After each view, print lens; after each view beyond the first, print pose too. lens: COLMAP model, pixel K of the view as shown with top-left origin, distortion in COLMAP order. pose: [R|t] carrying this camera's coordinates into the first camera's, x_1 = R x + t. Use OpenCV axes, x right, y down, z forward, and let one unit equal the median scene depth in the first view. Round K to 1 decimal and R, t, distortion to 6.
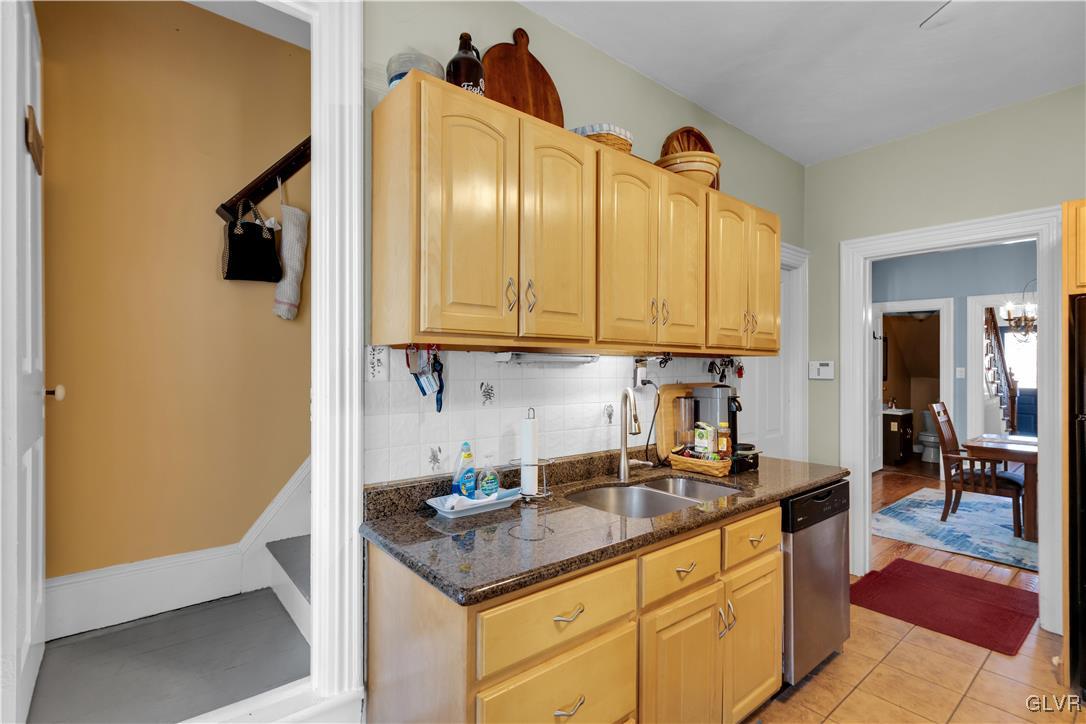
lens RADIAL K [[496.0, 0, 534.3], [0, 496.0, 365.0], [0, 0, 1]] dist [0.003471, -0.000801]
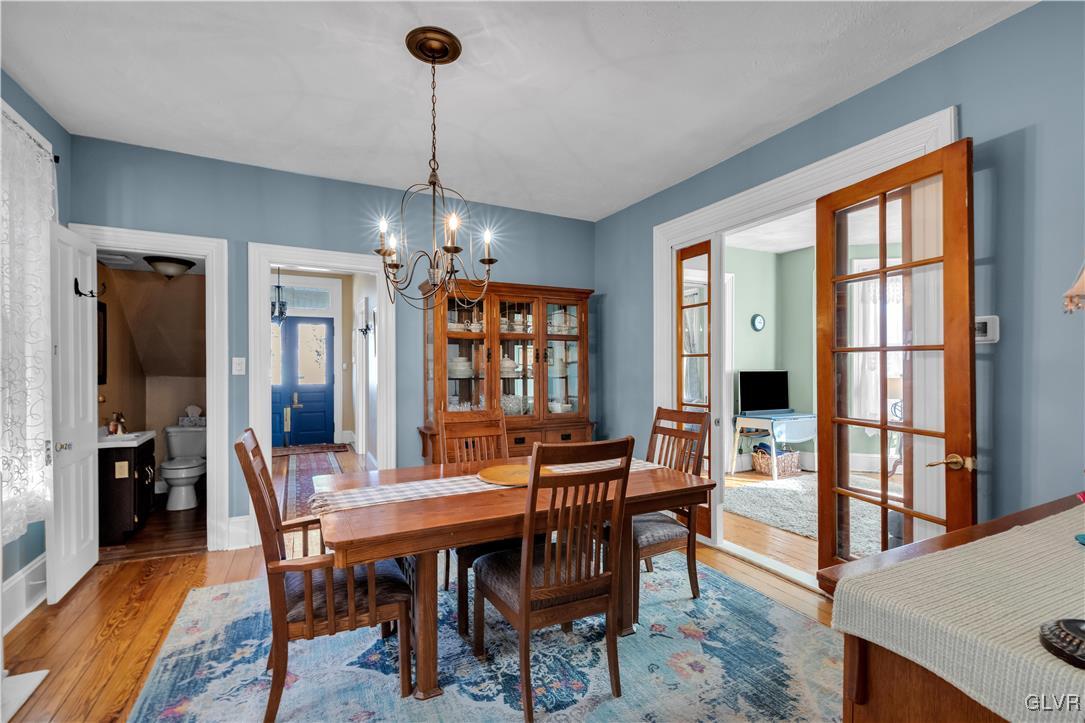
lens RADIAL K [[495.6, 0, 548.8], [0, 495.6, 367.5], [0, 0, 1]] dist [0.003471, -0.000801]
pose [[0.213023, -0.005806, 0.977030, 0.918429], [0.003220, 0.999981, 0.005240, 0.043201], [-0.977042, 0.002030, 0.213038, 1.333021]]
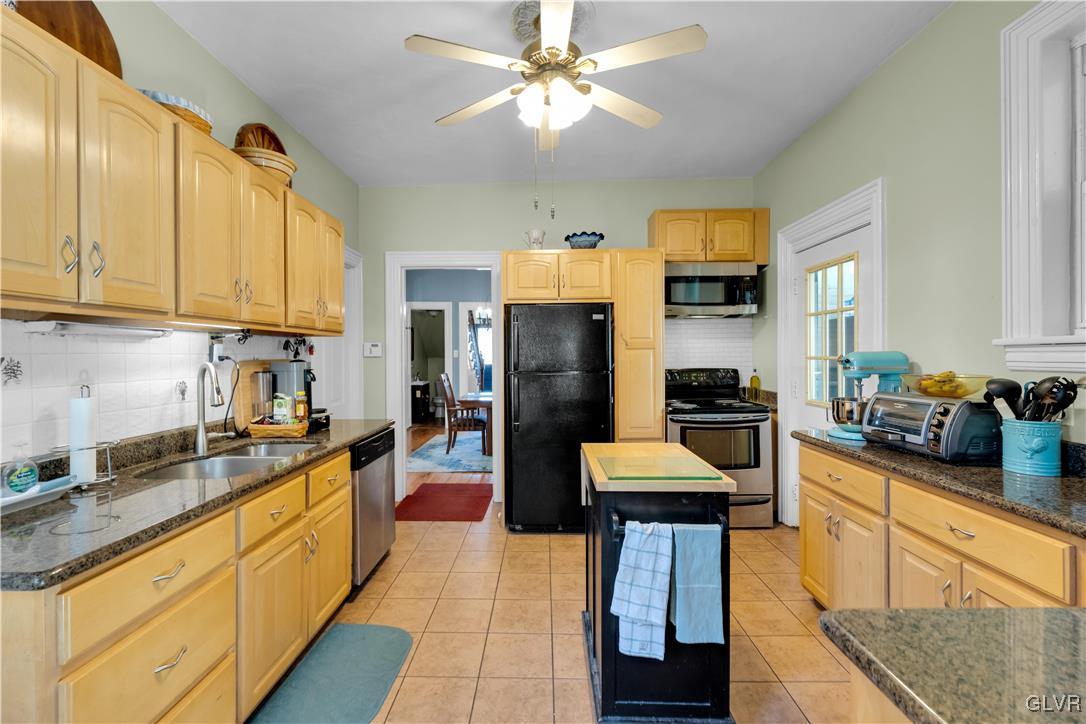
lens RADIAL K [[457.4, 0, 532.3], [0, 457.4, 352.2], [0, 0, 1]] dist [-0.001744, 0.000105]
pose [[0.641012, -0.006377, 0.767505, -0.095255], [0.005582, 0.999978, 0.003647, 0.022871], [-0.767511, 0.001946, 0.641033, -0.109143]]
